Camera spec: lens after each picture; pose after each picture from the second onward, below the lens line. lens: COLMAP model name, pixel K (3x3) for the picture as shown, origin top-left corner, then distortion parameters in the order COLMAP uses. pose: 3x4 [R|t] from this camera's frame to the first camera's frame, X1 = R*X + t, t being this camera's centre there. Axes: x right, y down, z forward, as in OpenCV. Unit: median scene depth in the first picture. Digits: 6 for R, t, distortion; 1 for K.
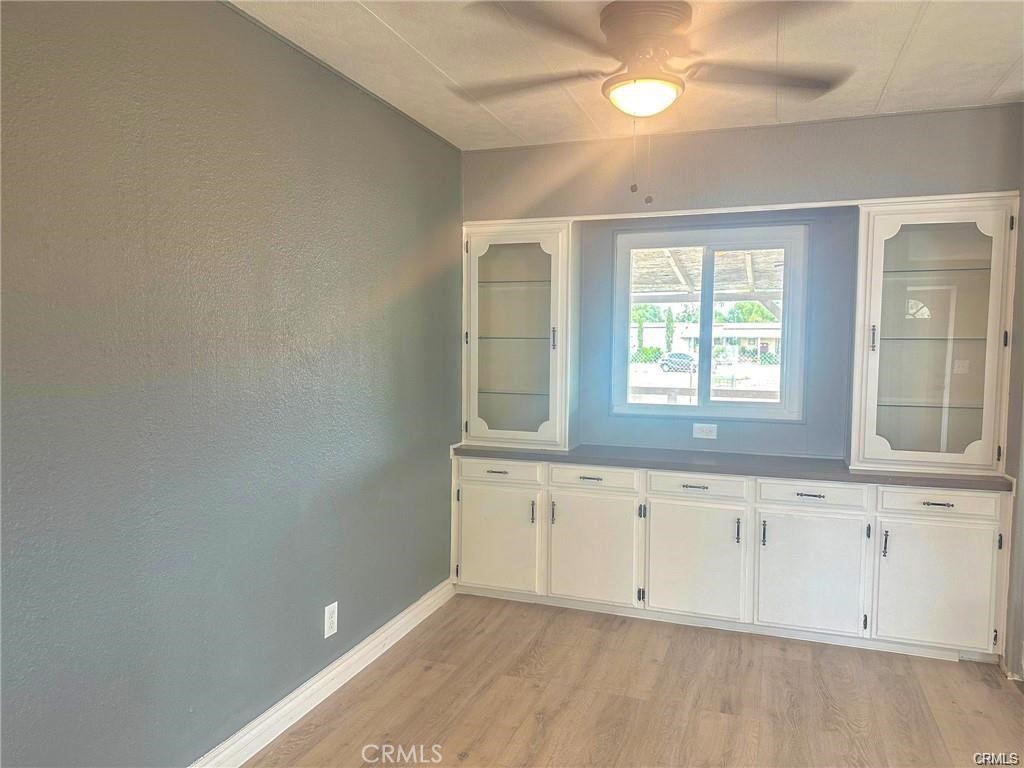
lens RADIAL K [[717.9, 0, 507.7], [0, 717.9, 376.0], [0, 0, 1]] dist [0.010623, -0.031997]
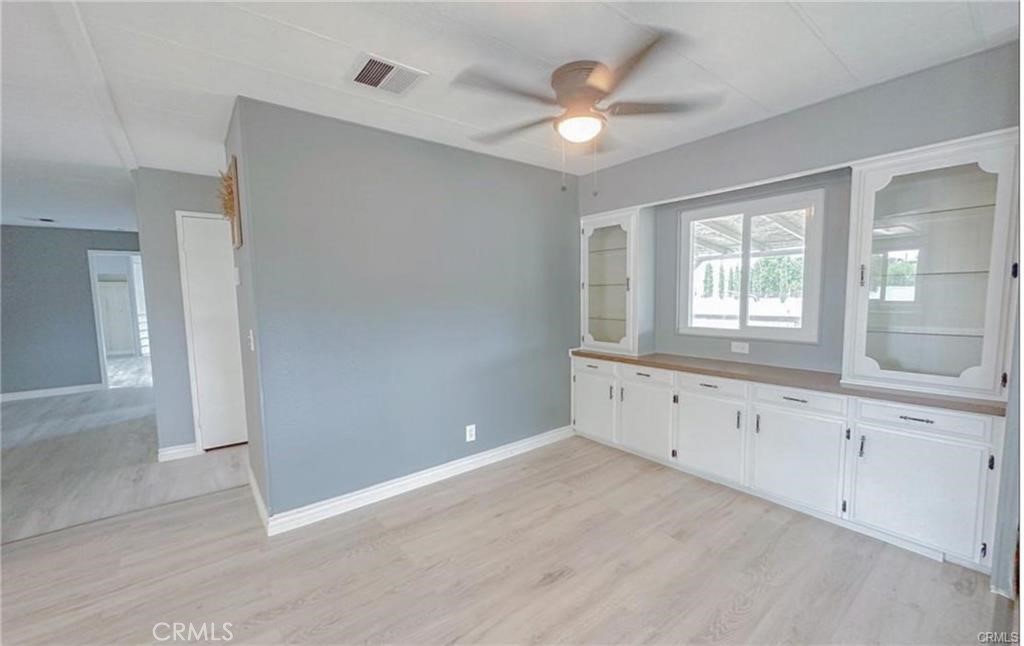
lens RADIAL K [[411.6, 0, 509.4], [0, 411.6, 325.9], [0, 0, 1]] dist [-0.014032, 0.001371]
pose [[0.844785, 0.019651, -0.534746, 0.350579], [0.000026, 0.999324, 0.036765, 0.005928], [0.535106, -0.031073, 0.844213, 0.100497]]
